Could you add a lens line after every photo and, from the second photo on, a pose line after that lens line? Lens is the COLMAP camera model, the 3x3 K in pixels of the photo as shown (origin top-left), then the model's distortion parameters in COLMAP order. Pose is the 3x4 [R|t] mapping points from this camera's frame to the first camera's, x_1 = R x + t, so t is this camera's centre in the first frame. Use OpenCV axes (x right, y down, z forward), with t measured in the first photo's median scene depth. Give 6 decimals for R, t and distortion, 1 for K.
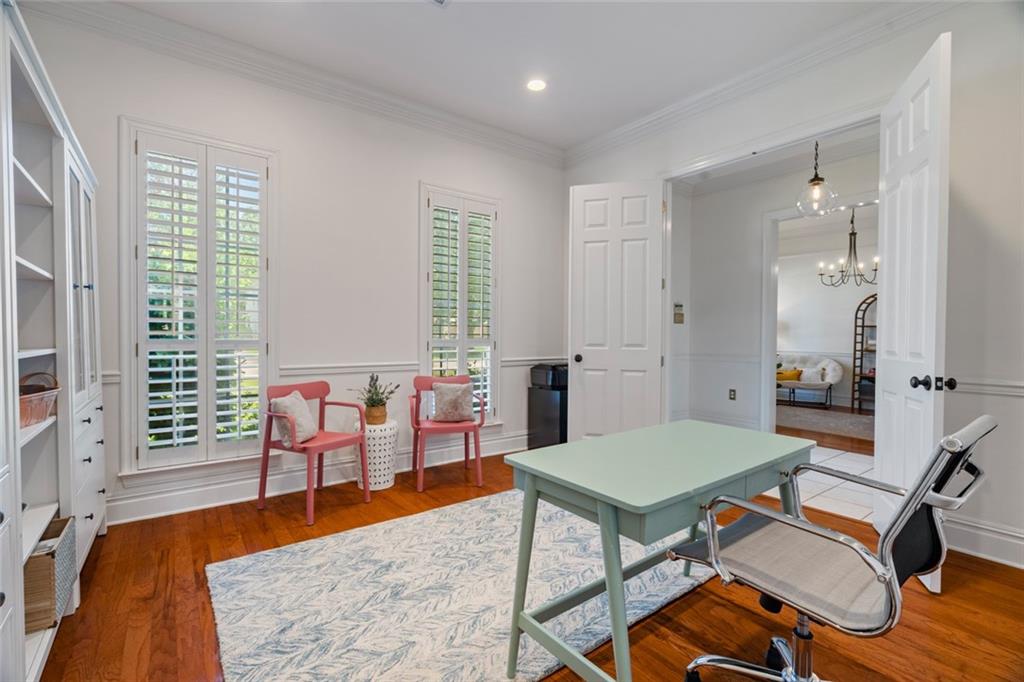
lens RADIAL K [[465.0, 0, 510.7], [0, 465.0, 338.5], [0, 0, 1]] dist [-0.011215, 0.002246]
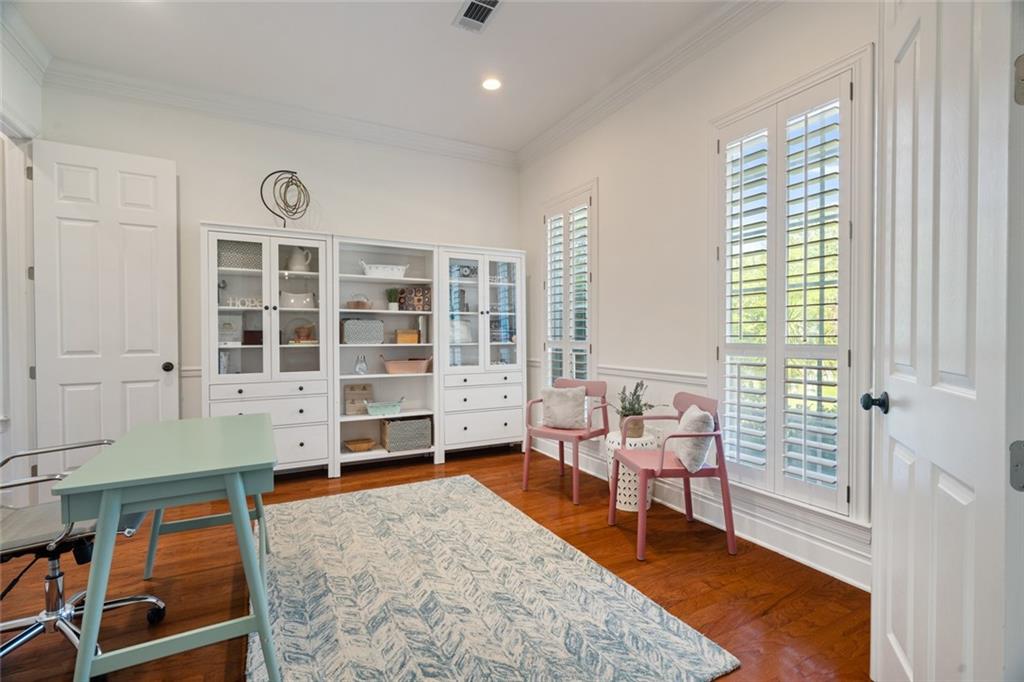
lens RADIAL K [[465.0, 0, 512.0], [0, 465.0, 341.8], [0, 0, 1]] dist [-0.011215, 0.002246]
pose [[-0.160921, 0.004689, -0.986956, 0.785279], [-0.010534, 0.999924, 0.006469, -0.002180], [0.986911, 0.011437, -0.160860, 1.147503]]
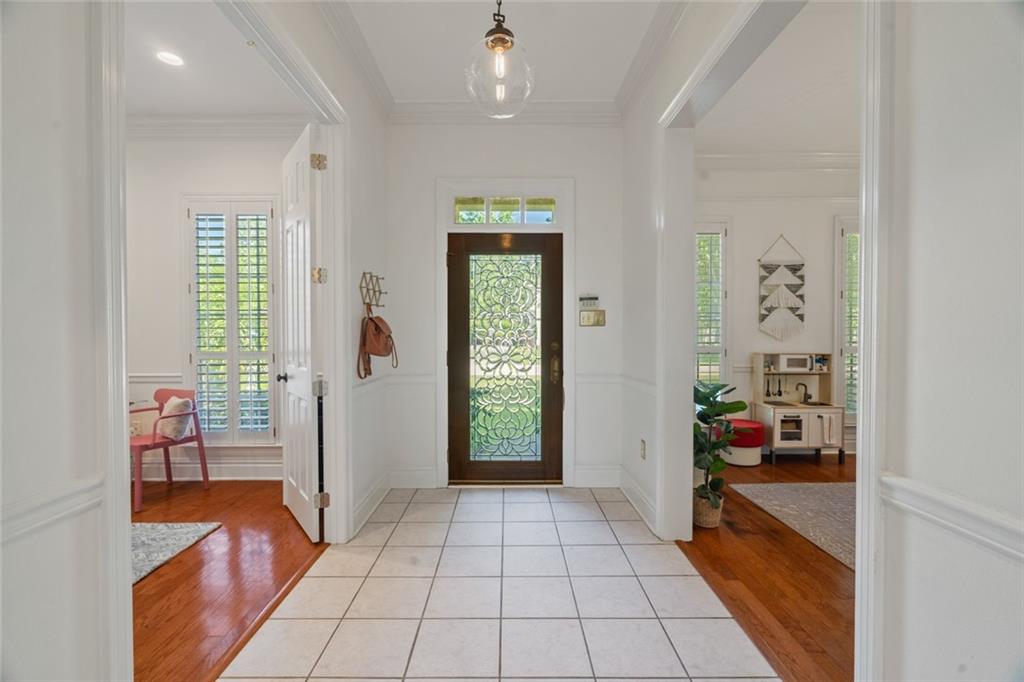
lens RADIAL K [[465.0, 0, 511.9], [0, 465.0, 340.7], [0, 0, 1]] dist [-0.011215, 0.002246]
pose [[0.798327, -0.003130, -0.602217, 1.370158], [0.004000, 0.999992, 0.000106, -0.026594], [0.602212, -0.002493, 0.798333, 0.885214]]
